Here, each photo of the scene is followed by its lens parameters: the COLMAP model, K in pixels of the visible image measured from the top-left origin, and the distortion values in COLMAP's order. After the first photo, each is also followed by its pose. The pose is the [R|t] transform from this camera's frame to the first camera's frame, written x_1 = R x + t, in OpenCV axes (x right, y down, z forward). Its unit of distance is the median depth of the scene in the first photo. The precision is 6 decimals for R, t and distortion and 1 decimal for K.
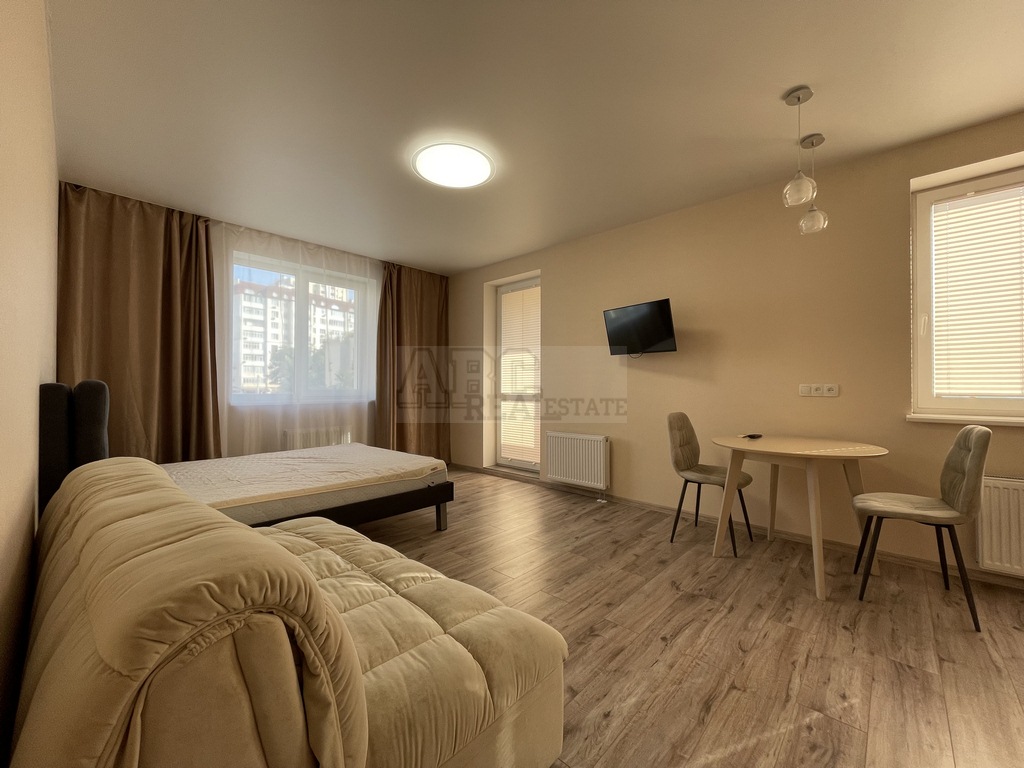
lens RADIAL K [[414.0, 0, 516.0], [0, 414.0, 381.7], [0, 0, 1]] dist [-0.014649, 0.001793]
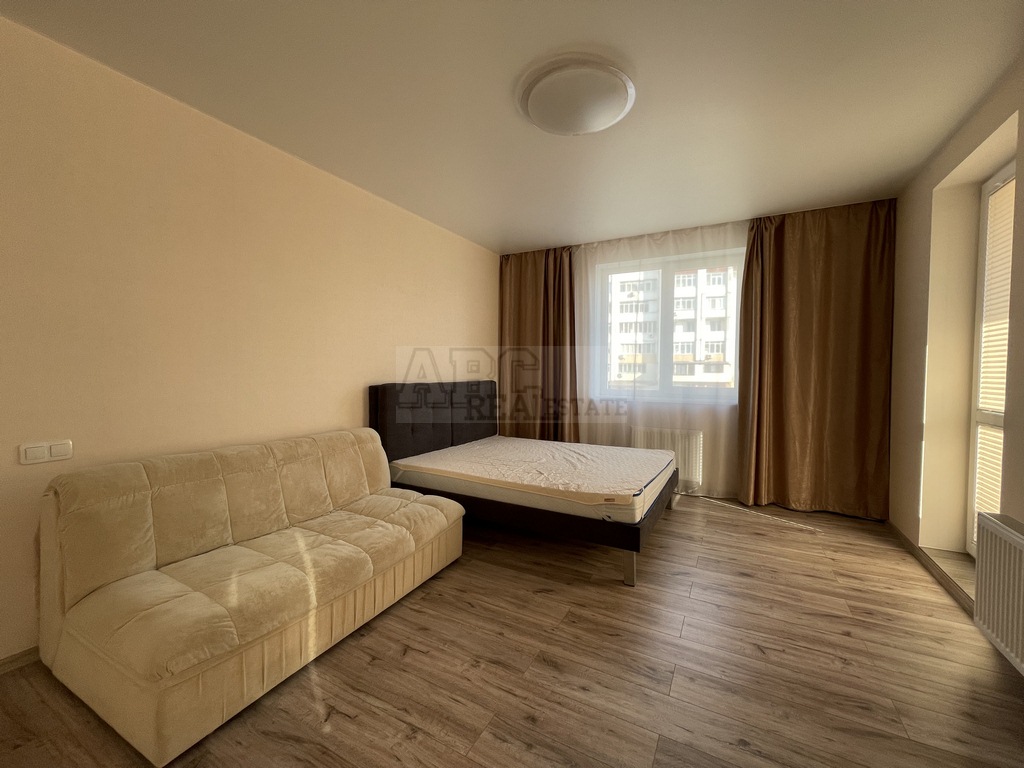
lens RADIAL K [[414.0, 0, 502.8], [0, 414.0, 383.2], [0, 0, 1]] dist [-0.014649, 0.001793]
pose [[0.229990, 0.024337, -0.972889, 0.364683], [0.004816, 0.999647, 0.026144, -0.019971], [0.973181, -0.010699, 0.229791, 0.458043]]
